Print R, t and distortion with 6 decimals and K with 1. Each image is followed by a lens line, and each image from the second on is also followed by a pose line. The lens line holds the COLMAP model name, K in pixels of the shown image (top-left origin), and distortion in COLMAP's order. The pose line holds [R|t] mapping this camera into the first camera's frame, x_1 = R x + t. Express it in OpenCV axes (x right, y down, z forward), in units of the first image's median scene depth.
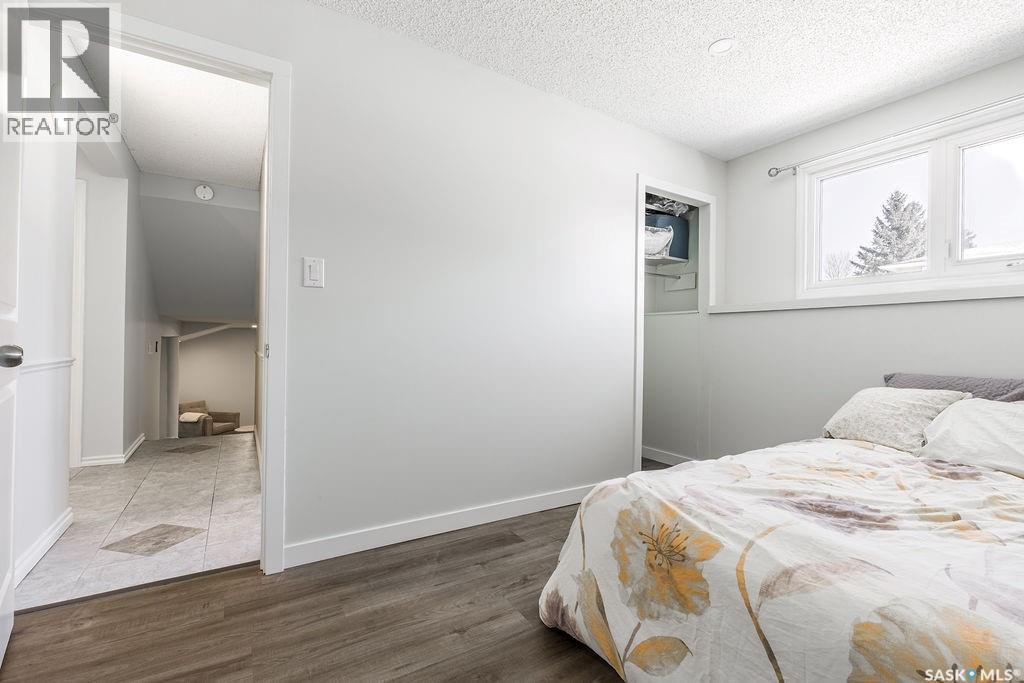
lens RADIAL K [[450.7, 0, 514.1], [0, 450.7, 341.7], [0, 0, 1]] dist [-0.003556, -0.000499]
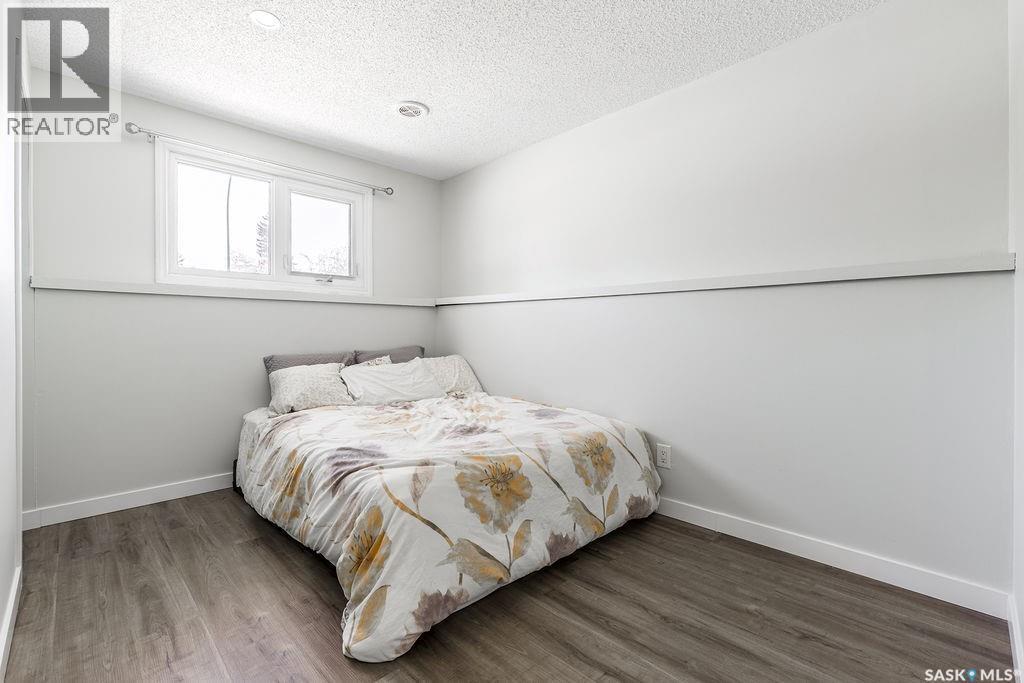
lens RADIAL K [[450.7, 0, 514.6], [0, 450.7, 338.2], [0, 0, 1]] dist [-0.003556, -0.000499]
pose [[-0.215434, -0.024020, 0.976223, -0.952055], [-0.007093, 0.999710, 0.023033, -0.018574], [-0.976493, -0.001962, -0.215542, 1.123037]]
